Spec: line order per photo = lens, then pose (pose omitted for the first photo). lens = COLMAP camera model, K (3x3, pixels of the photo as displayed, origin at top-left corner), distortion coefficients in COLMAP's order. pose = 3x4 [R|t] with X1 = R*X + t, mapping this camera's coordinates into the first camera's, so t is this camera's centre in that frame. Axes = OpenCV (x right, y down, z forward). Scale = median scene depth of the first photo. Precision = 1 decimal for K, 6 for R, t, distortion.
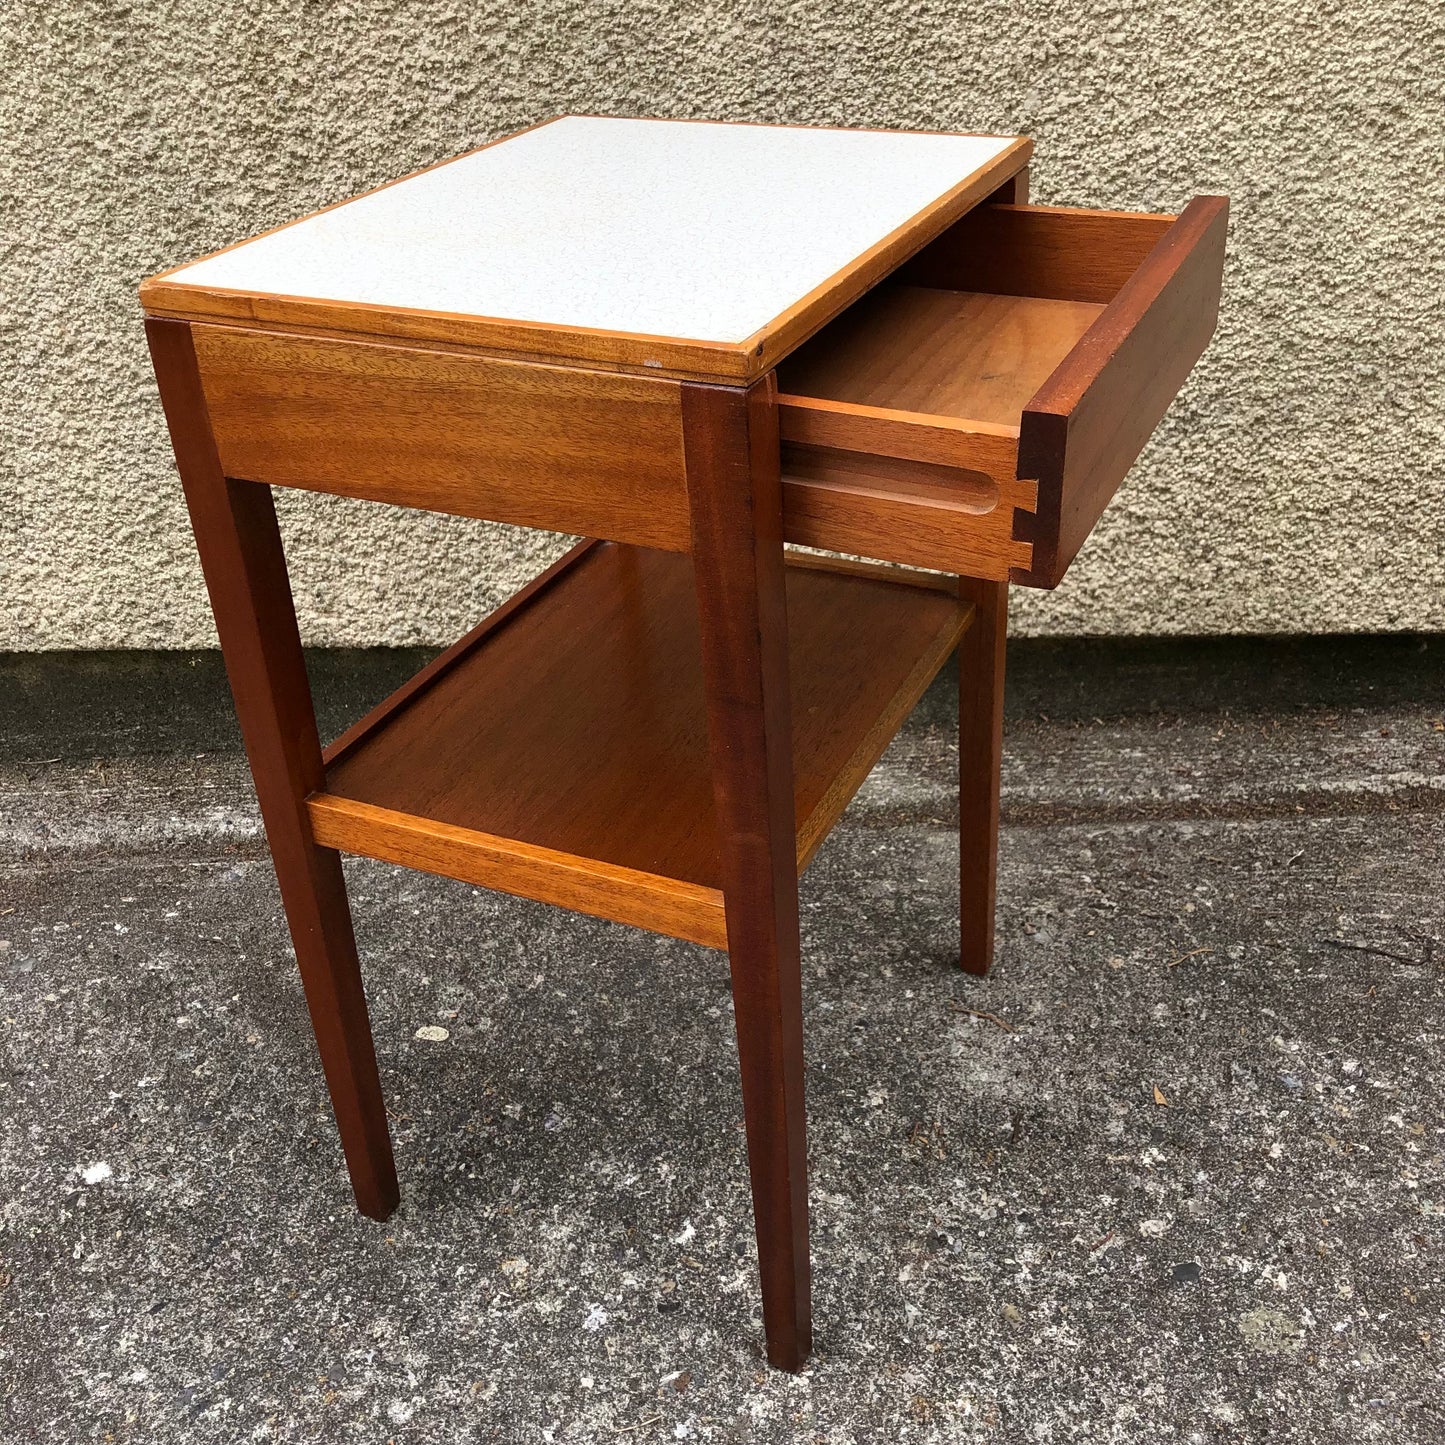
lens RADIAL K [[1594.1, 0, 737.0], [0, 1594.1, 653.3], [0, 0, 1]] dist [0.003559, 0.000000]
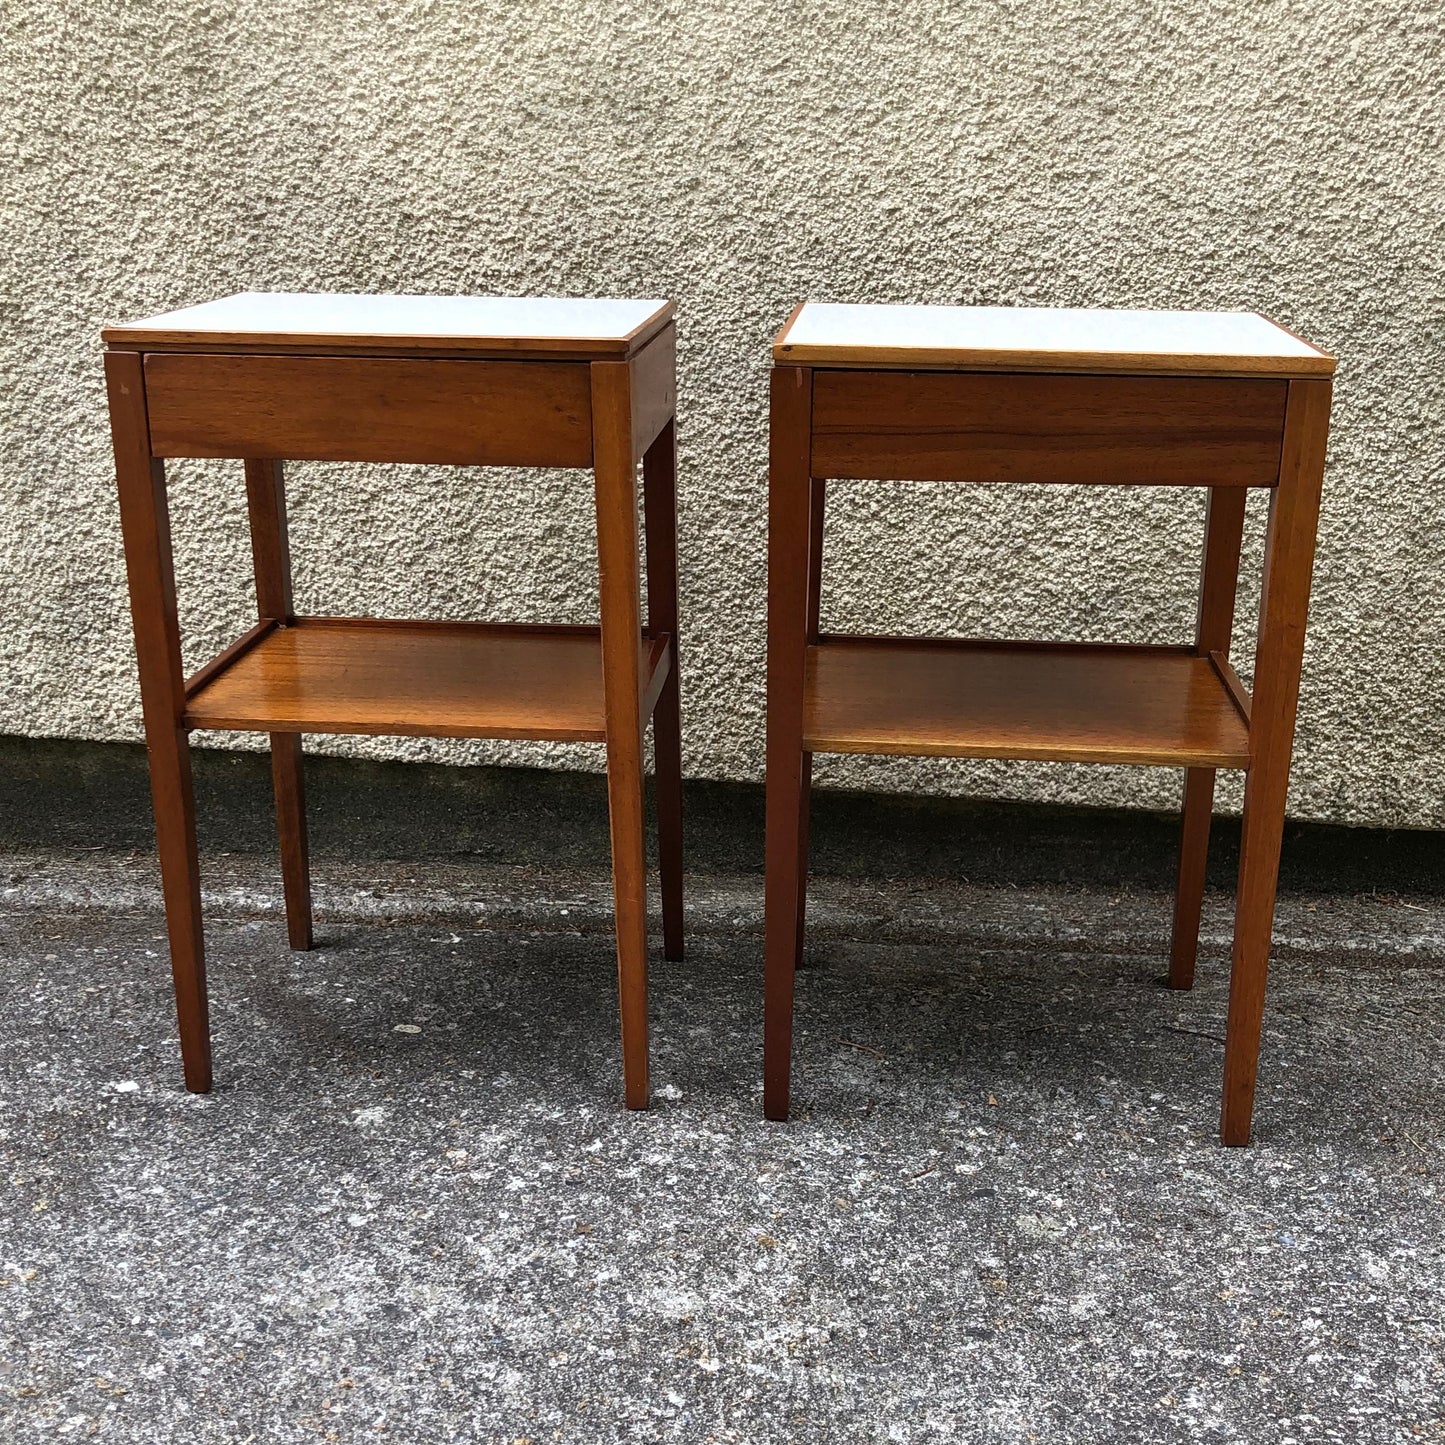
lens RADIAL K [[1869.2, 0, 737.7], [0, 1869.2, 827.1], [0, 0, 1]] dist [0.047817, 0.000000]
pose [[0.996095, 0.081804, -0.033216, 0.089958], [-0.085904, 0.984848, -0.150648, 0.273889], [0.020389, 0.152913, 0.988029, -0.407066]]
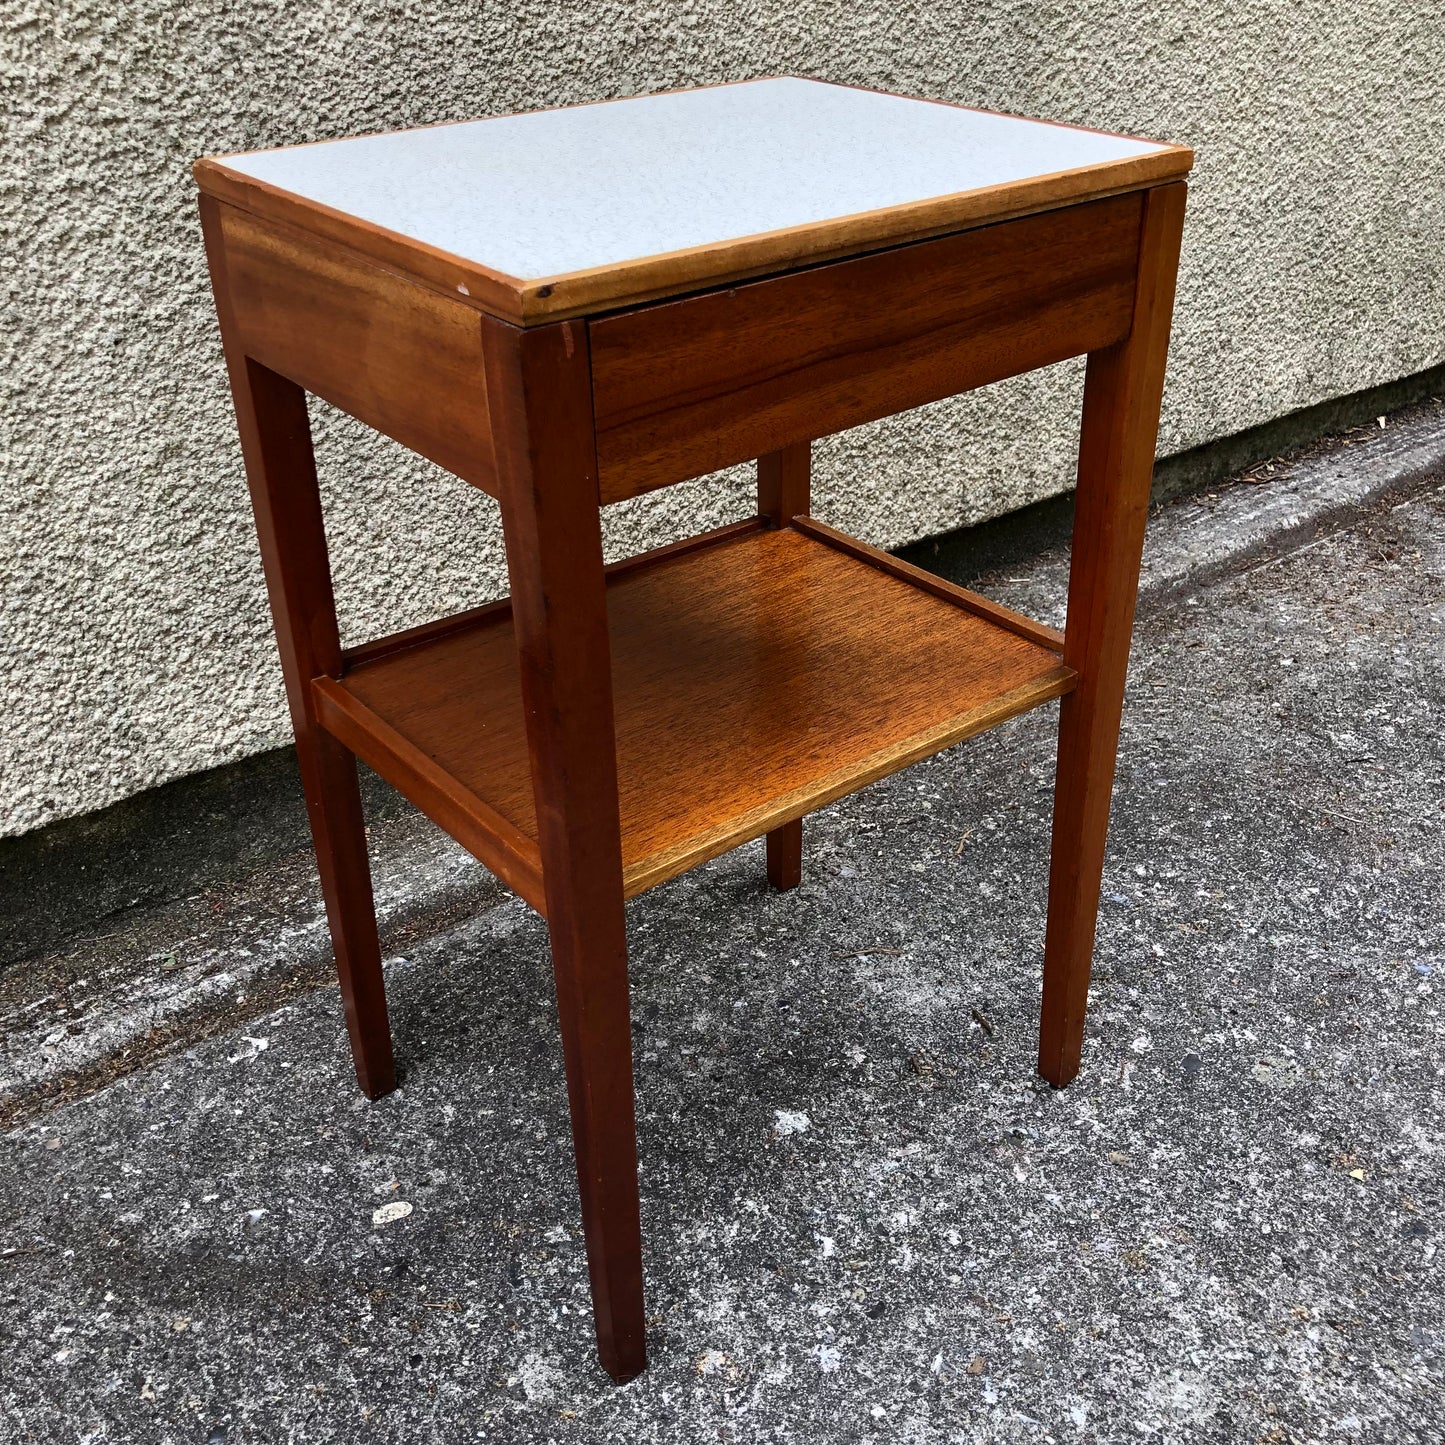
lens RADIAL K [[1594.1, 0, 733.9], [0, 1594.1, 701.6], [0, 0, 1]] dist [0.003559, 0.000000]
pose [[0.777925, -0.275394, 0.564793, -0.442184], [0.280064, 0.956585, 0.080684, -0.037518], [-0.562492, 0.095412, 0.821279, 0.171793]]
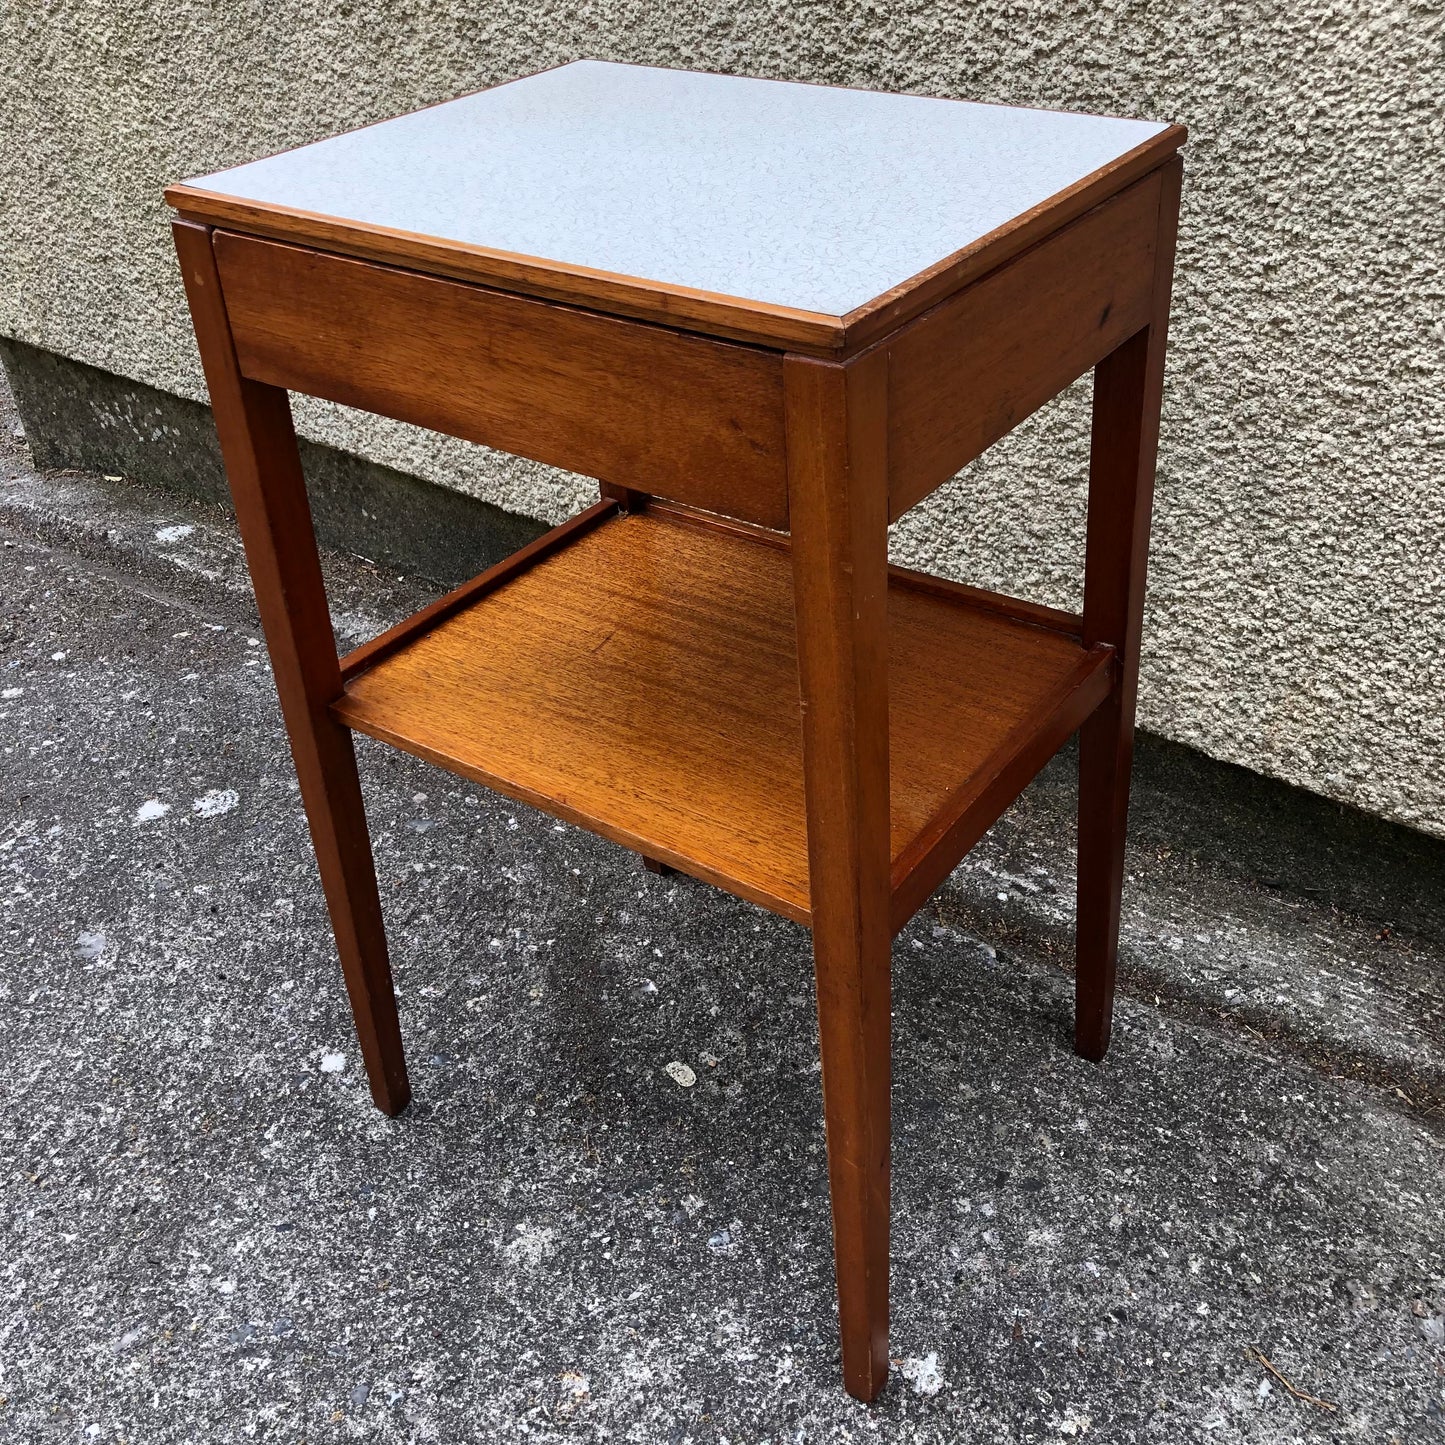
lens RADIAL K [[1594.1, 0, 729.2], [0, 1594.1, 599.5], [0, 0, 1]] dist [0.003559, 0.000000]
pose [[0.814606, 0.306777, -0.492244, 0.191788], [-0.283466, 0.950987, 0.123572, -0.135623], [0.506027, 0.038872, 0.861641, 0.213498]]
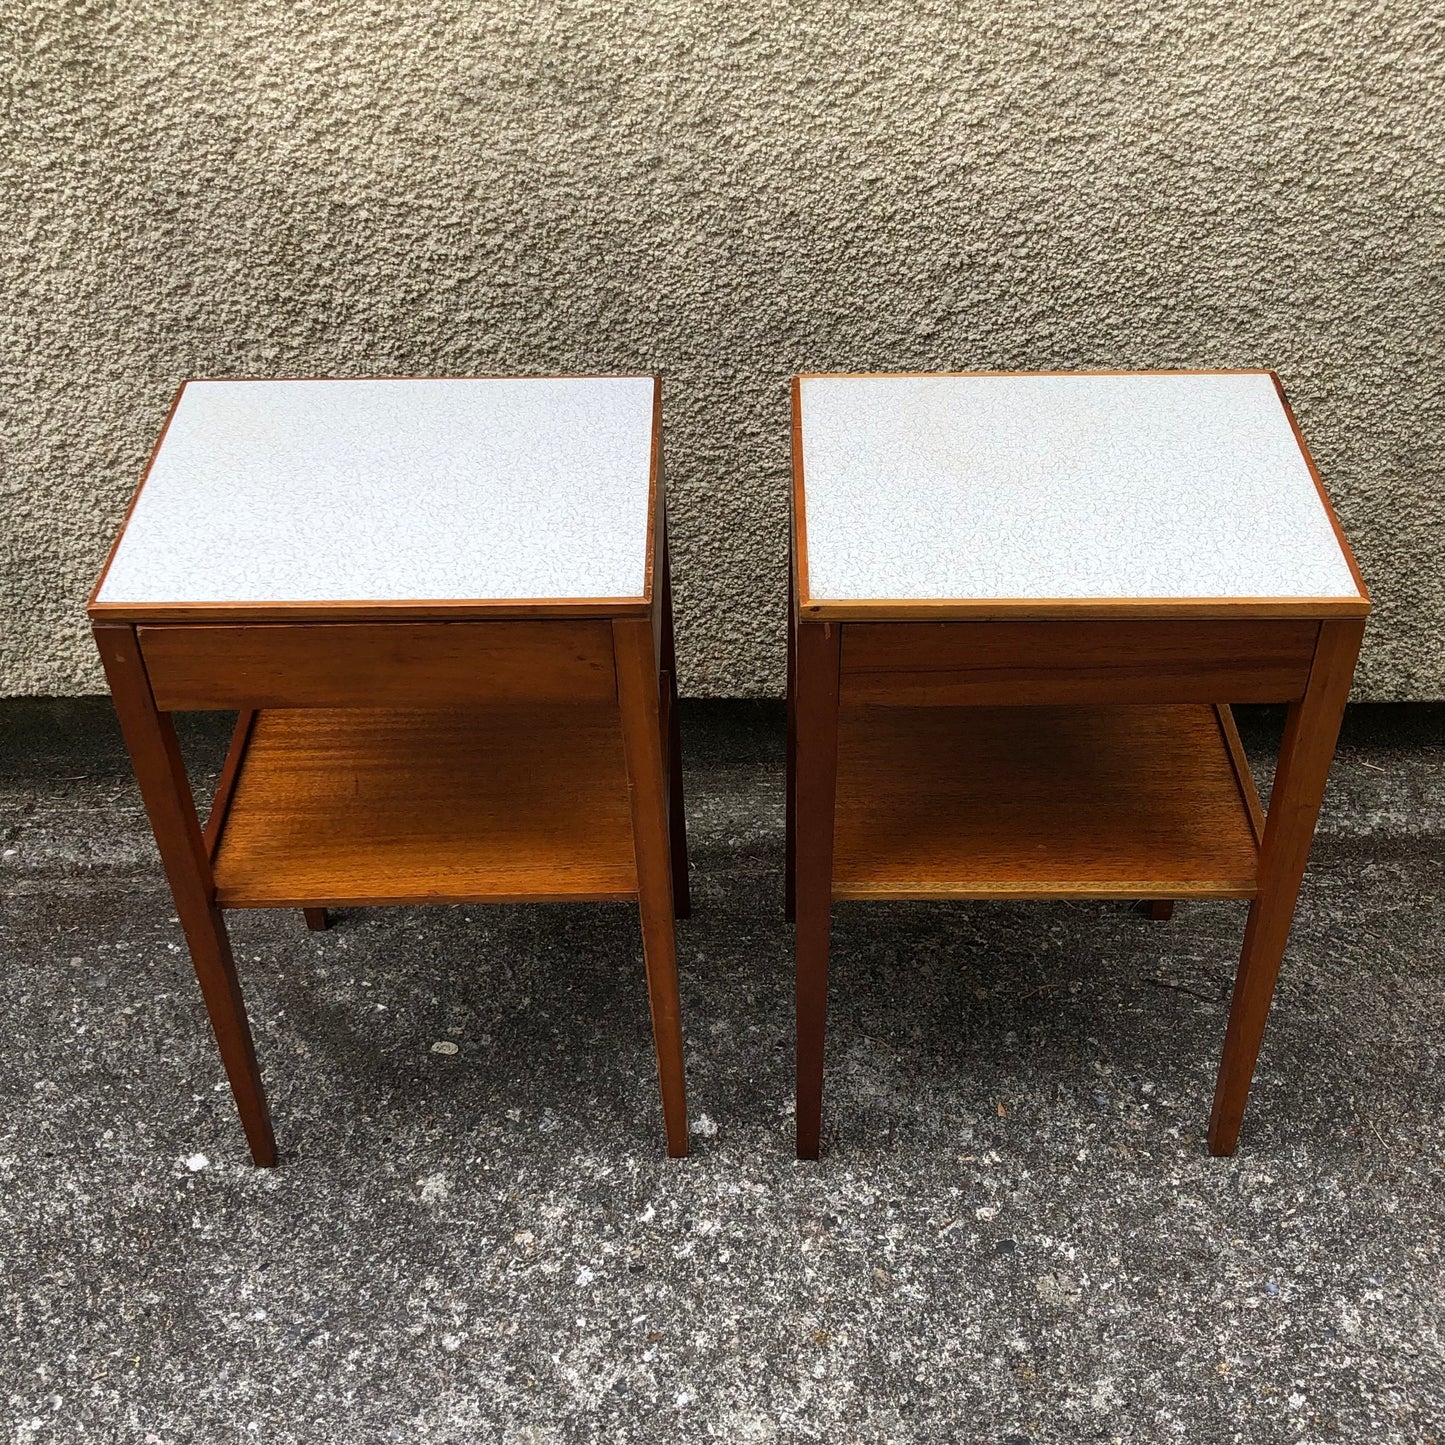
lens RADIAL K [[1869.2, 0, 736.4], [0, 1869.2, 738.7], [0, 0, 1]] dist [0.047817, 0.000000]
pose [[0.998667, 0.015986, 0.049077, -0.034895], [-0.025142, 0.981061, 0.192062, -0.290234], [-0.045077, -0.193040, 0.980155, -0.420347]]
